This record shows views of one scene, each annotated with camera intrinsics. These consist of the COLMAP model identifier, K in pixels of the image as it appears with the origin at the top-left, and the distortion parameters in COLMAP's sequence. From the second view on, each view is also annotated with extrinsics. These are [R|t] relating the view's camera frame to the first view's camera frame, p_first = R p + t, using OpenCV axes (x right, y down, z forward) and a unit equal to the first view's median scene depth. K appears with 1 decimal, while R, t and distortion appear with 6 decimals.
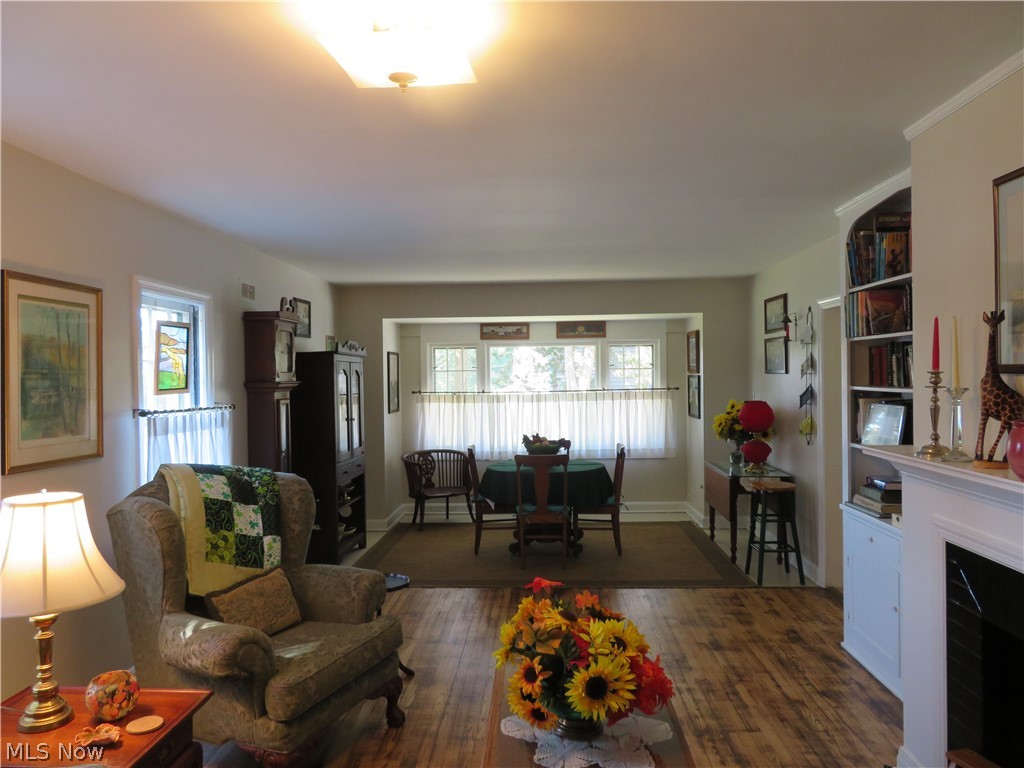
lens RADIAL K [[728.6, 0, 512.0], [0, 728.6, 384.0], [0, 0, 1]] dist [-0.000938, -0.006731]
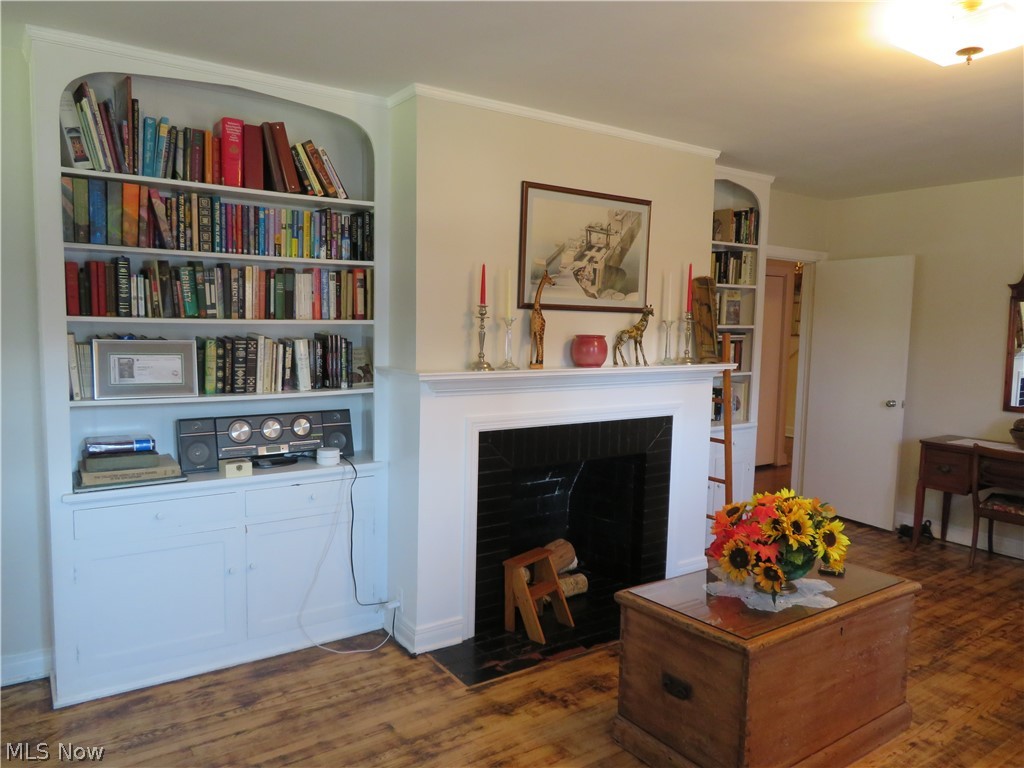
lens RADIAL K [[728.6, 0, 512.0], [0, 728.6, 384.0], [0, 0, 1]] dist [-0.000938, -0.006731]
pose [[-0.607672, -0.075423, 0.790598, -0.382471], [-0.004030, 0.995760, 0.091898, 0.002084], [-0.794178, 0.052658, -0.605400, 1.335818]]
